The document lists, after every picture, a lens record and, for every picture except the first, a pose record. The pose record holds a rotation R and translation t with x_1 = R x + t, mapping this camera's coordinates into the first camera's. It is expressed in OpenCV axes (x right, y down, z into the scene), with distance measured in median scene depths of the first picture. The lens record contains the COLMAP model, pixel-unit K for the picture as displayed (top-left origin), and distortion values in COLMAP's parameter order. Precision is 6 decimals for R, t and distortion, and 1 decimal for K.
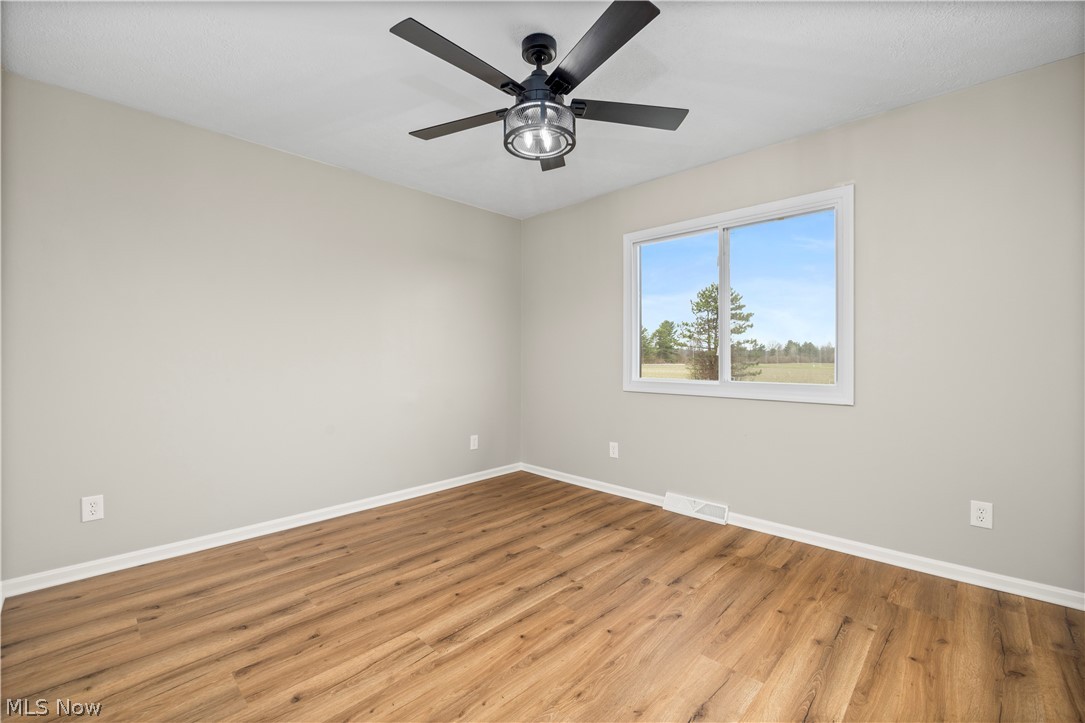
lens RADIAL K [[466.8, 0, 548.0], [0, 466.8, 358.0], [0, 0, 1]] dist [-0.003914, -0.000785]
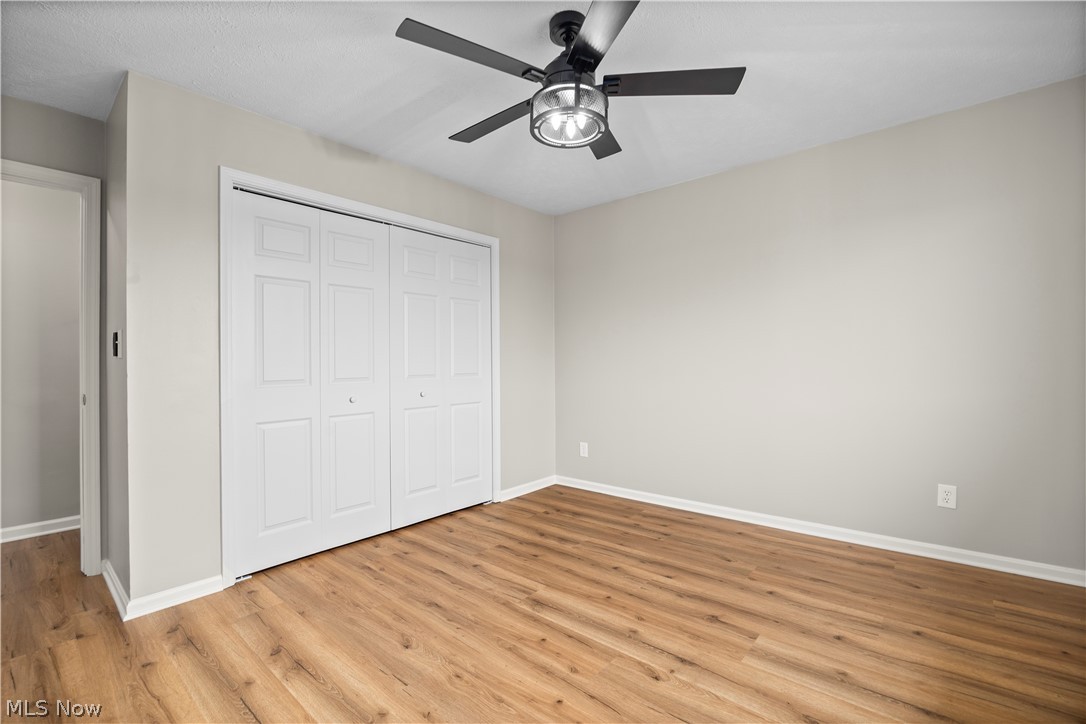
lens RADIAL K [[464.1, 0, 548.5], [0, 464.1, 365.1], [0, 0, 1]] dist [-0.014085, 0.000107]
pose [[0.047320, 0.004350, -0.998870, 0.723850], [0.011975, 0.999916, 0.004922, -0.014710], [0.998808, -0.012194, 0.047264, 0.723084]]
